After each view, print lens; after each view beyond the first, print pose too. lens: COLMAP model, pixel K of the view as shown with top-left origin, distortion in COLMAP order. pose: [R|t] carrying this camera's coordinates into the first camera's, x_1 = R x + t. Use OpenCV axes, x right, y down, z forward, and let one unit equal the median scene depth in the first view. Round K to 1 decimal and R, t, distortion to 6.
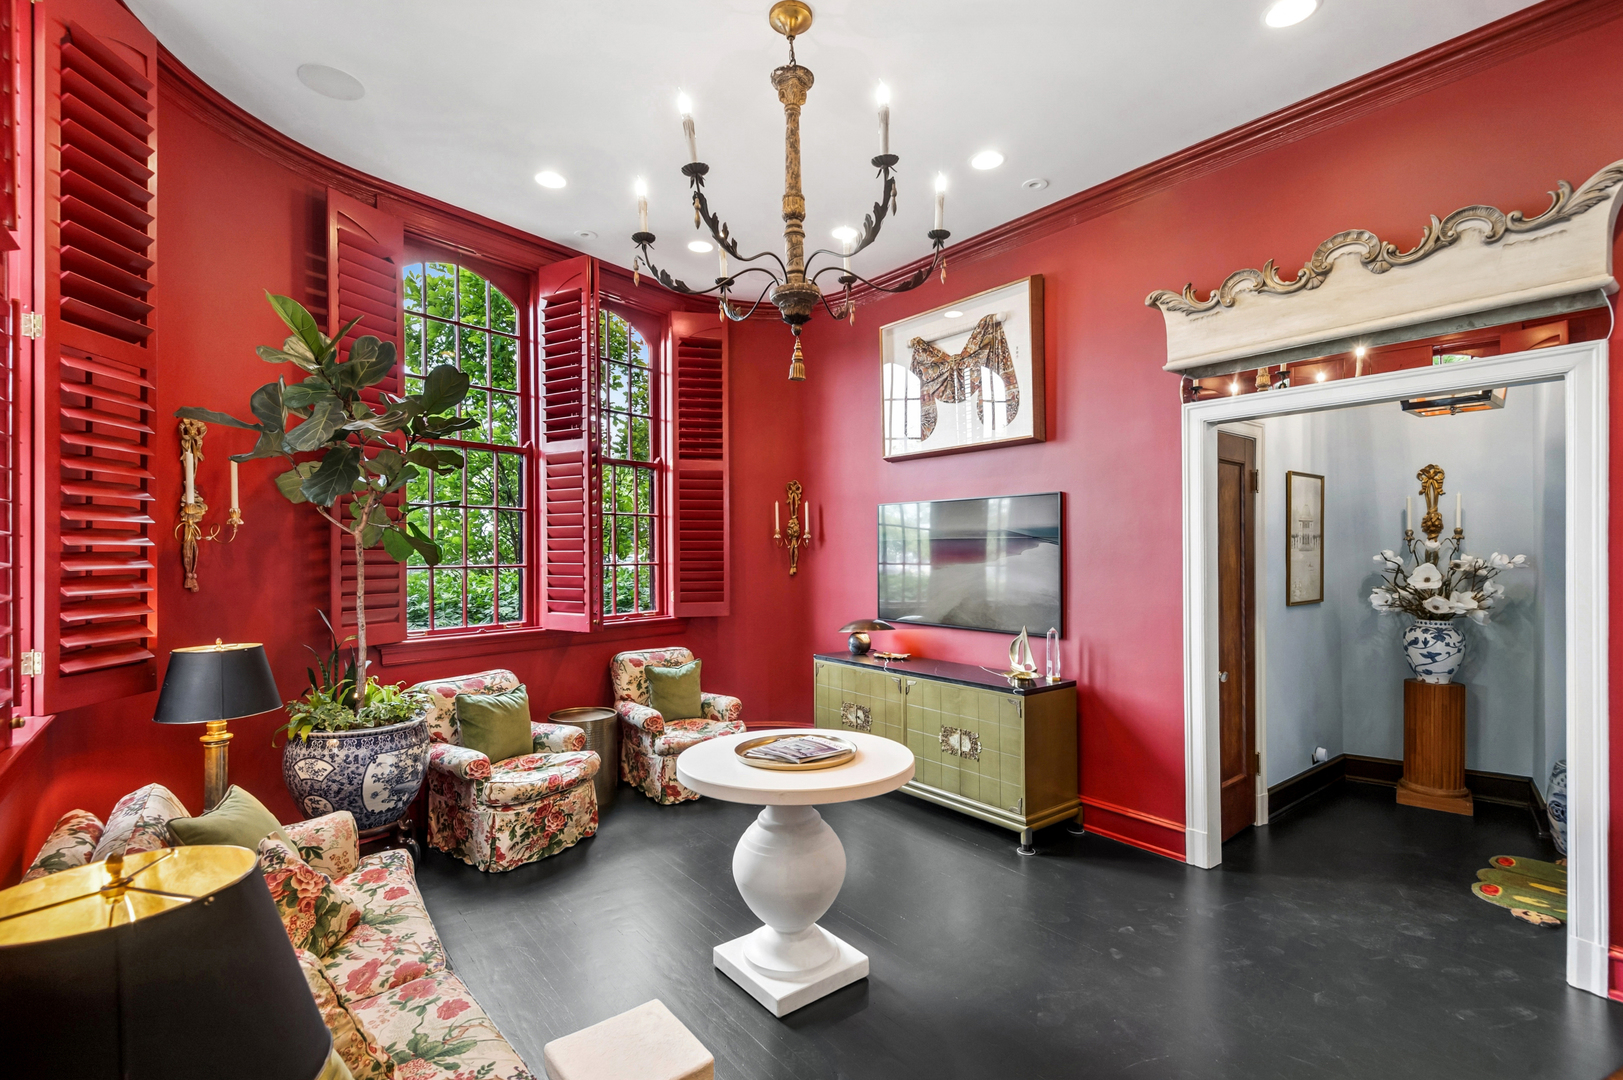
lens RADIAL K [[742.7, 0, 804.6], [0, 742.7, 551.4], [0, 0, 1]] dist [0.036033, -0.025006]
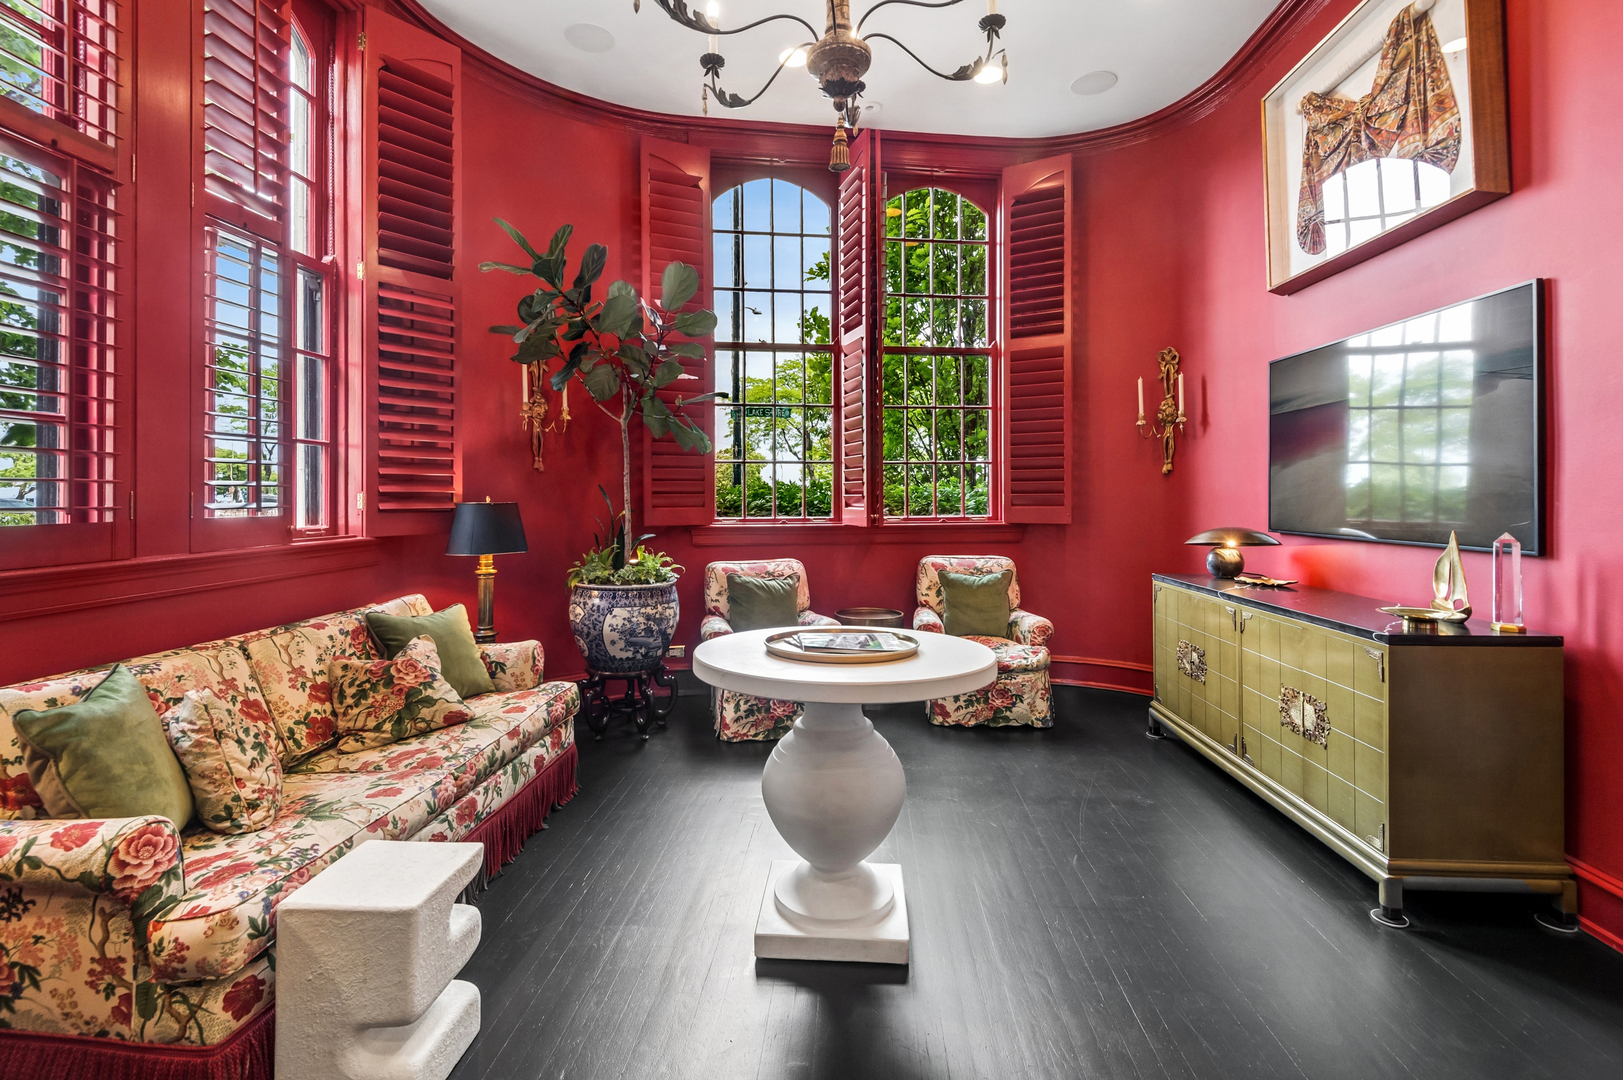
lens RADIAL K [[764.2, 0, 809.2], [0, 764.2, 493.6], [0, 0, 1]] dist [0.049147, -0.028333]
pose [[0.740292, -0.002110, -0.672282, 0.293845], [0.001851, 0.999998, -0.001101, 0.063355], [0.672283, -0.000429, 0.740294, 0.213801]]
